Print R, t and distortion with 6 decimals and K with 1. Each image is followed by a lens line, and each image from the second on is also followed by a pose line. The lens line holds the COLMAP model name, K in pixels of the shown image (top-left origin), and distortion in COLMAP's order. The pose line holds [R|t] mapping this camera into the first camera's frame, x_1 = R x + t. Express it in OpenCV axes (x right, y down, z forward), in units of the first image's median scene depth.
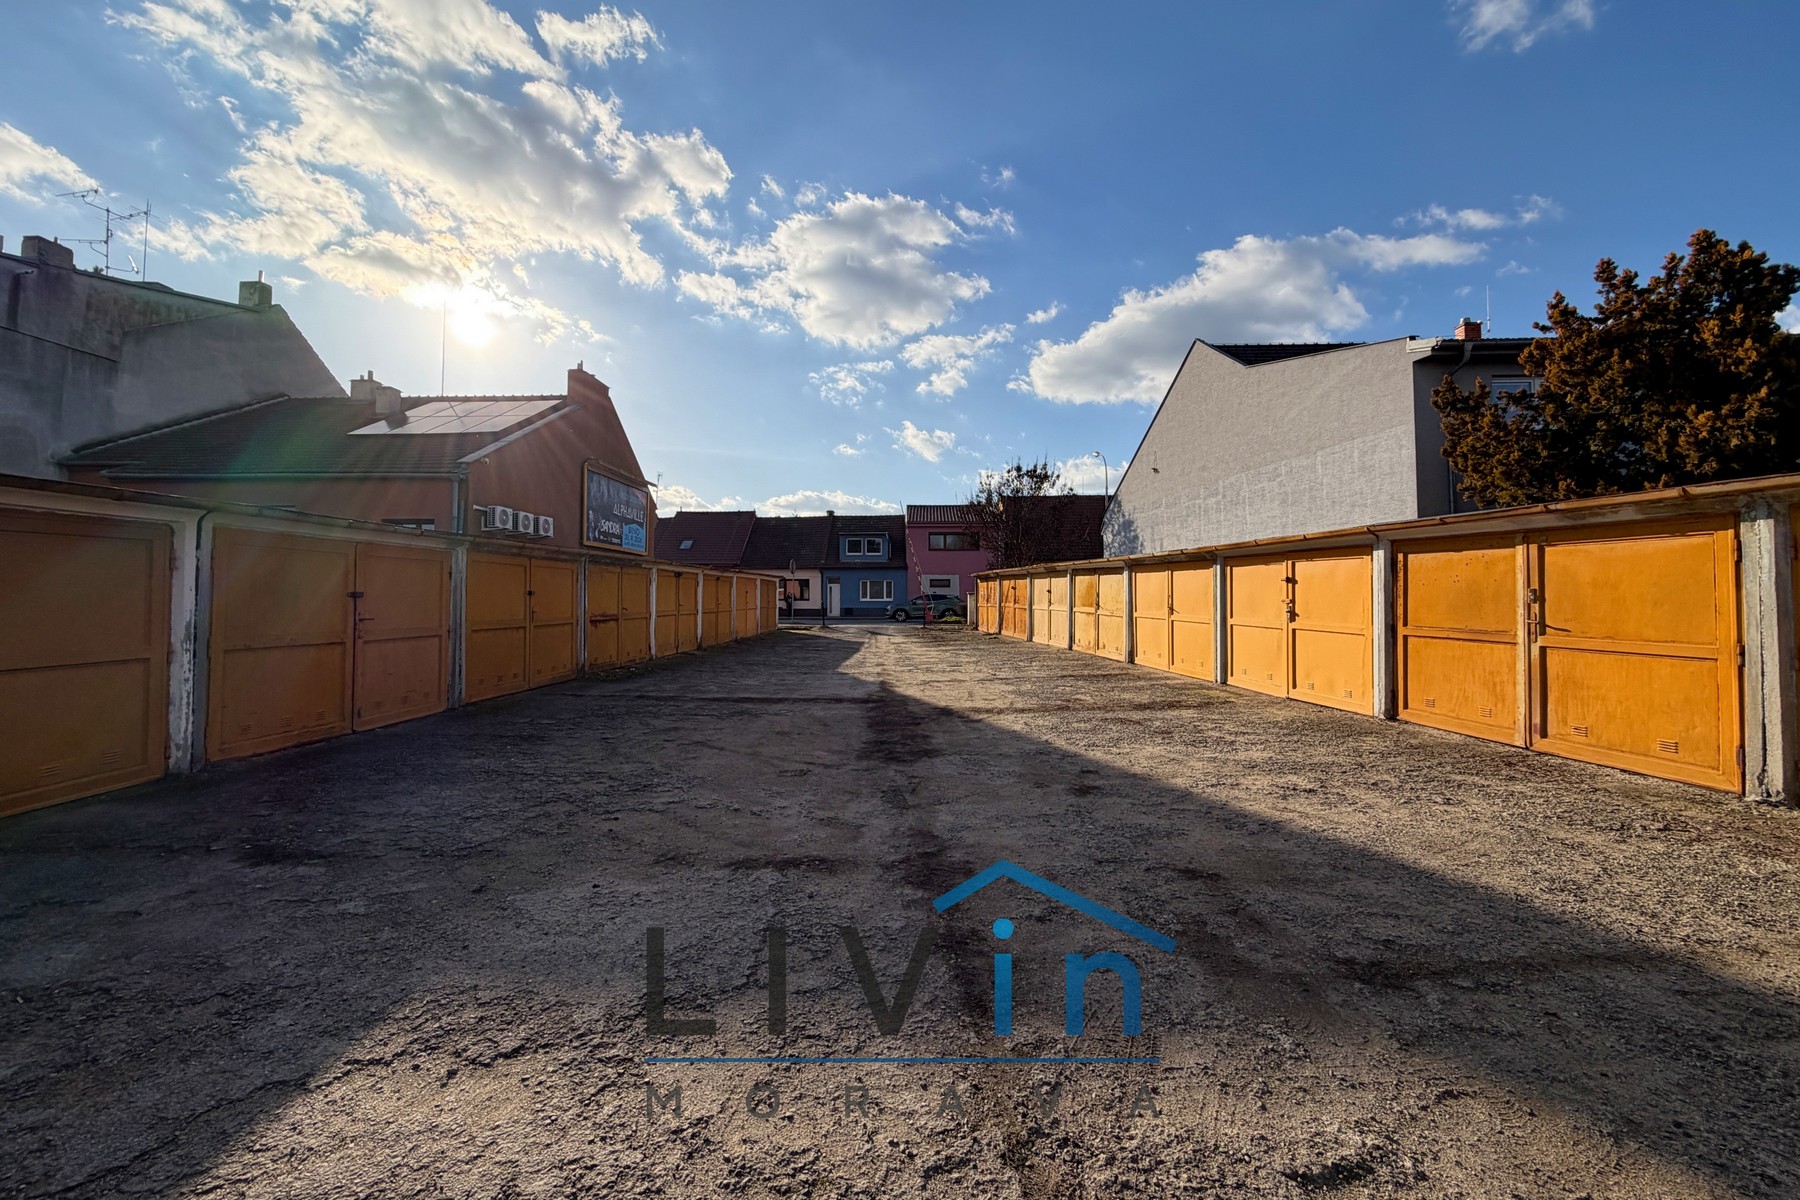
lens RADIAL K [[726.2, 0, 875.7], [0, 726.2, 596.8], [0, 0, 1]] dist [0.026280, -0.000033]
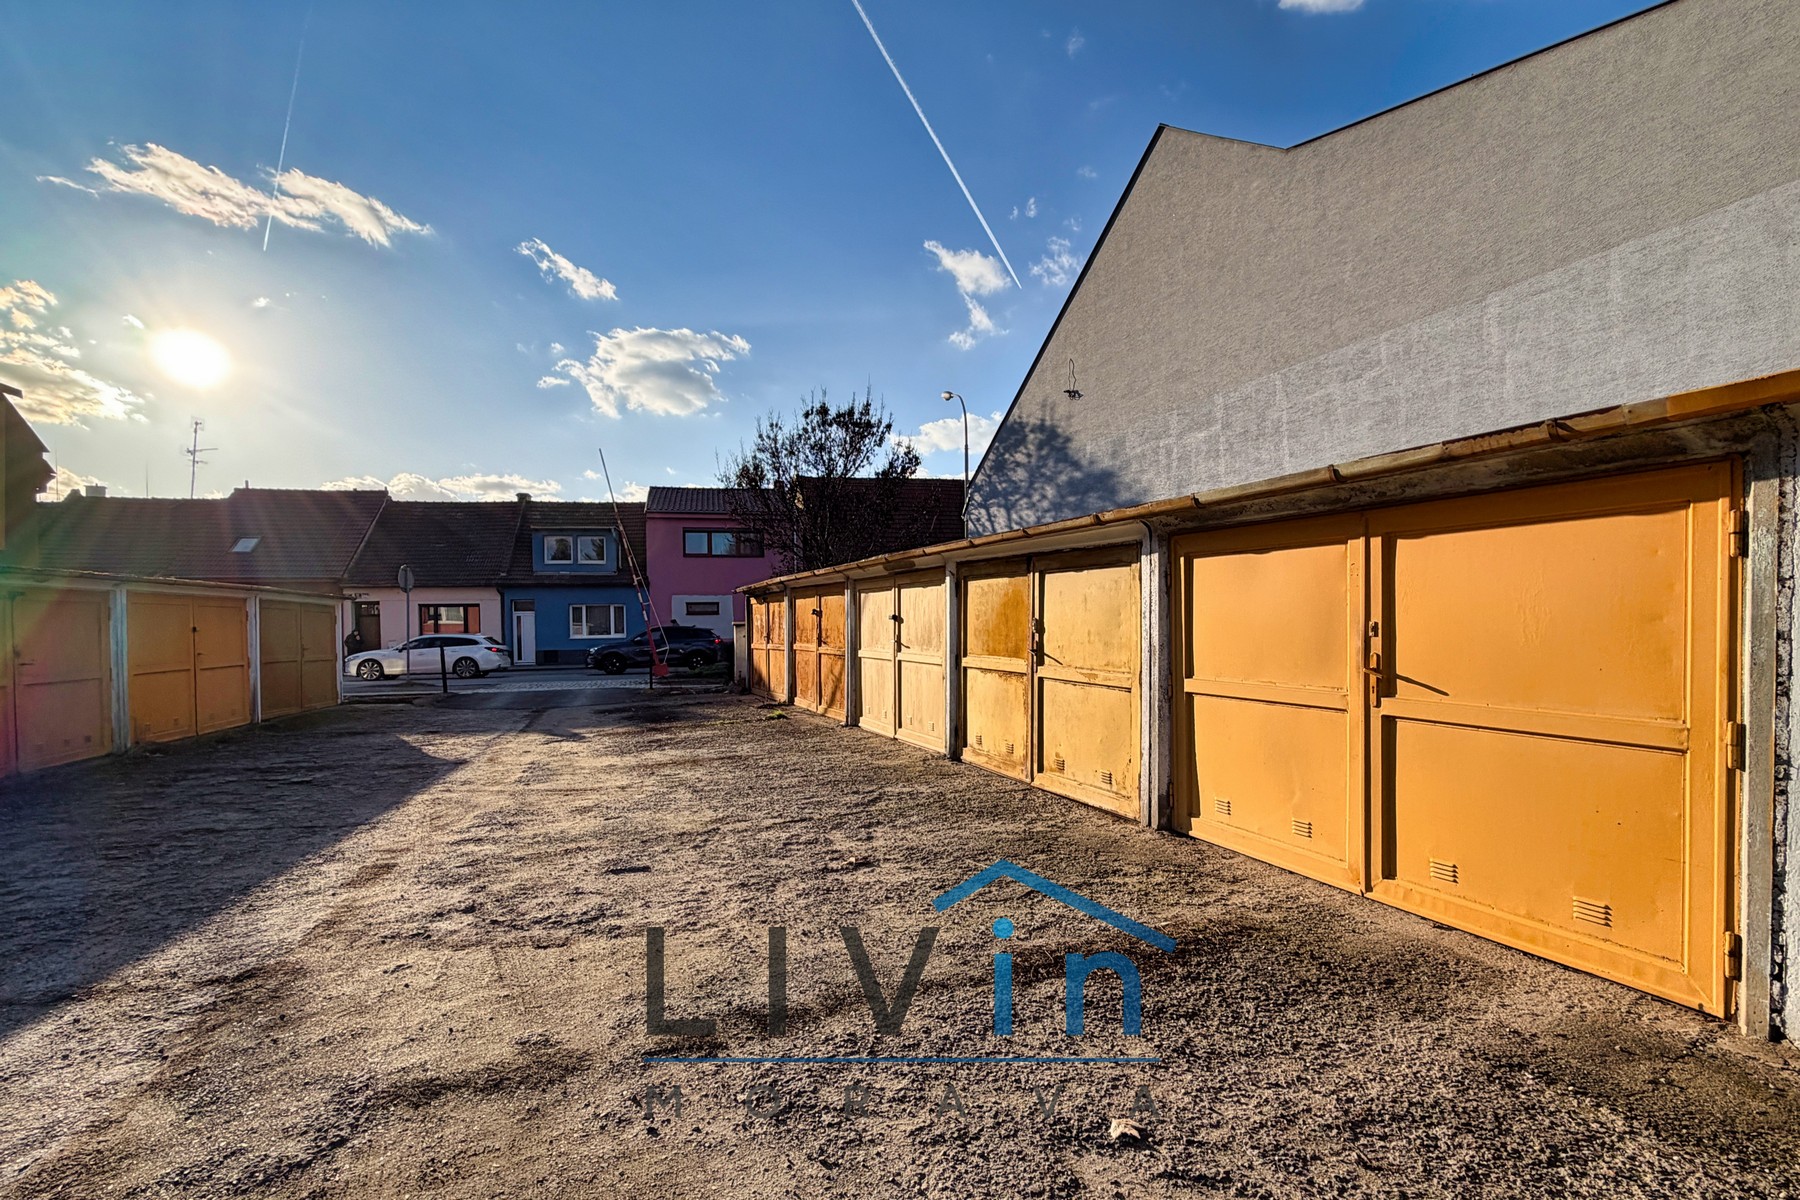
lens RADIAL K [[900.0, 0, 900.0], [0, 900.0, 600.0], [0, 0, 1]] dist [-0.000795, -0.000089]
pose [[0.961123, -0.004940, 0.276076, 0.075910], [0.013477, 0.999488, -0.029034, -0.002175], [-0.275791, 0.031626, 0.960697, 0.402137]]
